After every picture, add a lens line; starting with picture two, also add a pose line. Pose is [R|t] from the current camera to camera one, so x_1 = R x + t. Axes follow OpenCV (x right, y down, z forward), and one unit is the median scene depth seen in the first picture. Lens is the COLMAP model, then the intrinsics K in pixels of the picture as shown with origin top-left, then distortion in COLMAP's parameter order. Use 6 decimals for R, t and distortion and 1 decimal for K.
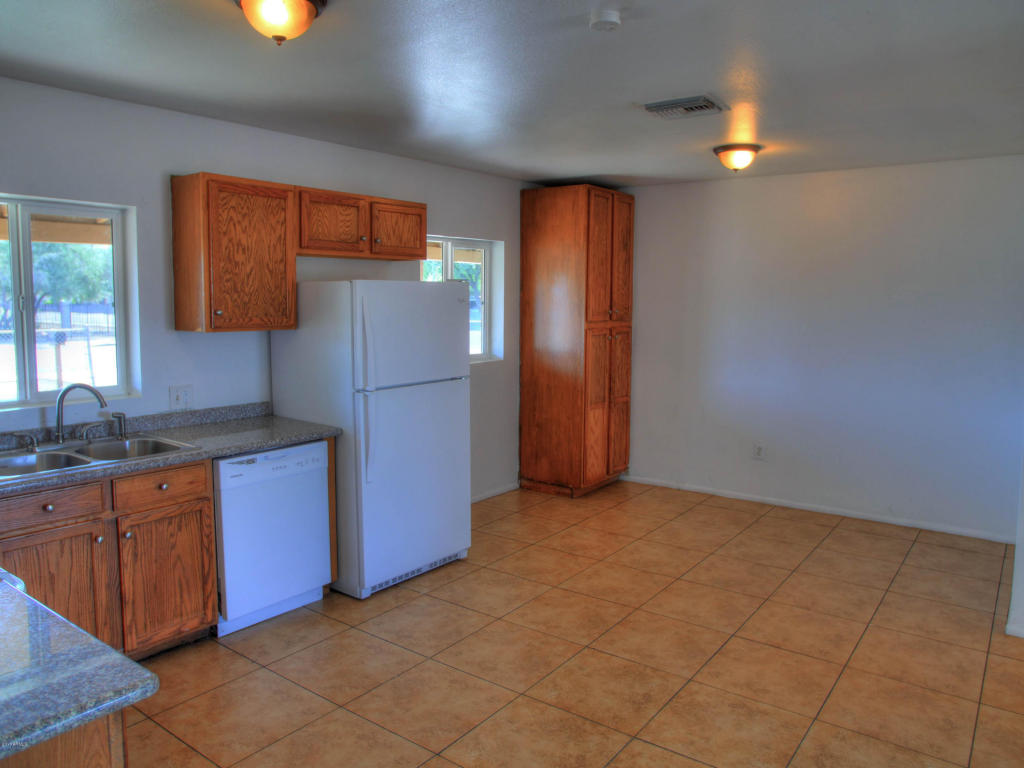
lens RADIAL K [[736.4, 0, 516.1], [0, 736.4, 385.6], [0, 0, 1]] dist [-0.045778, 0.016319]
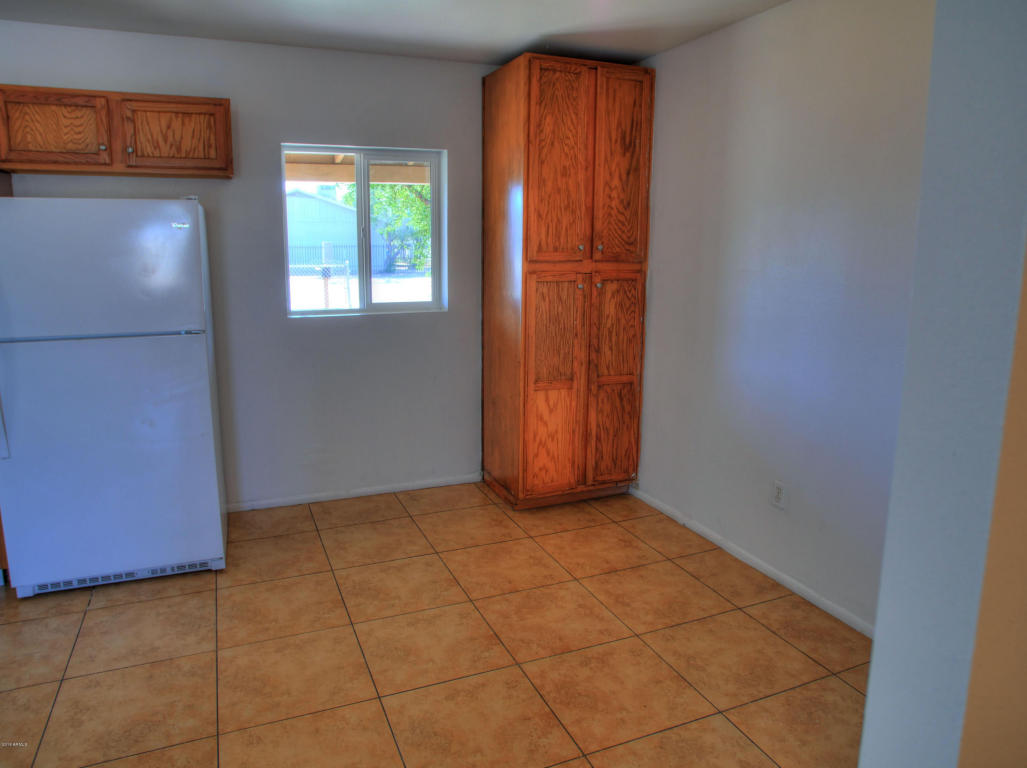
lens RADIAL K [[694.2, 0, 513.9], [0, 694.2, 381.8], [0, 0, 1]] dist [-0.061562, 0.034997]
pose [[0.857423, 0.102246, -0.504353, 0.535629], [-0.062962, 0.993543, 0.094380, -0.045771], [0.510746, -0.049168, 0.858324, 0.561584]]
